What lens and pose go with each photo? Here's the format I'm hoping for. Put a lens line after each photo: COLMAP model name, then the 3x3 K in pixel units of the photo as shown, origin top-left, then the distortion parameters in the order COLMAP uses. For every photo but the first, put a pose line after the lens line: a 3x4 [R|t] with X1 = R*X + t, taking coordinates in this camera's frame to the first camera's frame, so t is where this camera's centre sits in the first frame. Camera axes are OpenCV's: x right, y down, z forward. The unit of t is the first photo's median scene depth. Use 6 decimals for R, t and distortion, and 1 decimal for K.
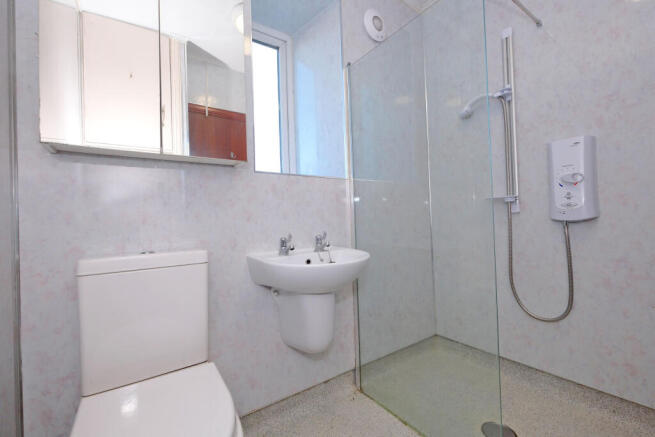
lens RADIAL K [[280.7, 0, 321.5], [0, 280.7, 208.8], [0, 0, 1]] dist [-0.007619, 0.002438]
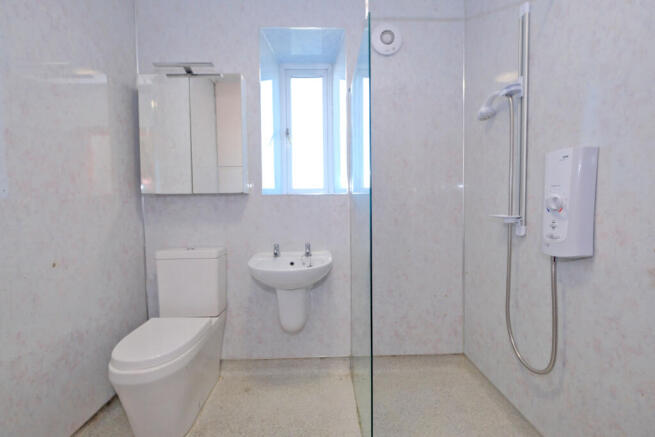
lens RADIAL K [[280.7, 0, 332.0], [0, 280.7, 207.0], [0, 0, 1]] dist [-0.007619, 0.002438]
pose [[0.839394, 0.024252, -0.542982, 0.789874], [0.011566, 0.997981, 0.062455, -0.152841], [0.543400, -0.058705, 0.837419, 0.010110]]
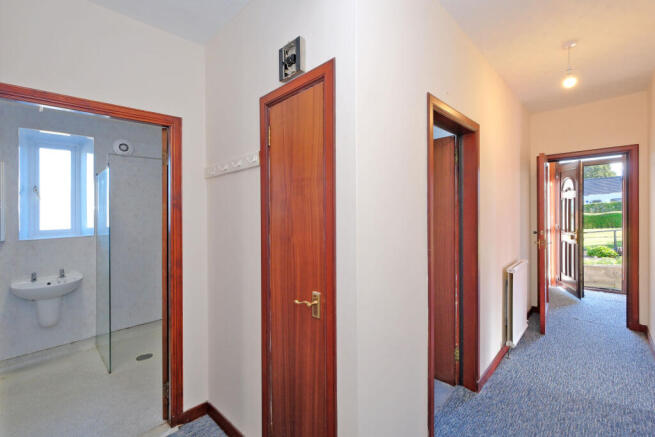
lens RADIAL K [[280.7, 0, 330.0], [0, 280.7, 217.4], [0, 0, 1]] dist [-0.007619, 0.002438]
pose [[0.984093, 0.006240, 0.177543, 1.580699], [-0.010061, 0.999737, 0.020630, -0.352438], [-0.177368, -0.022088, 0.983897, -1.350679]]
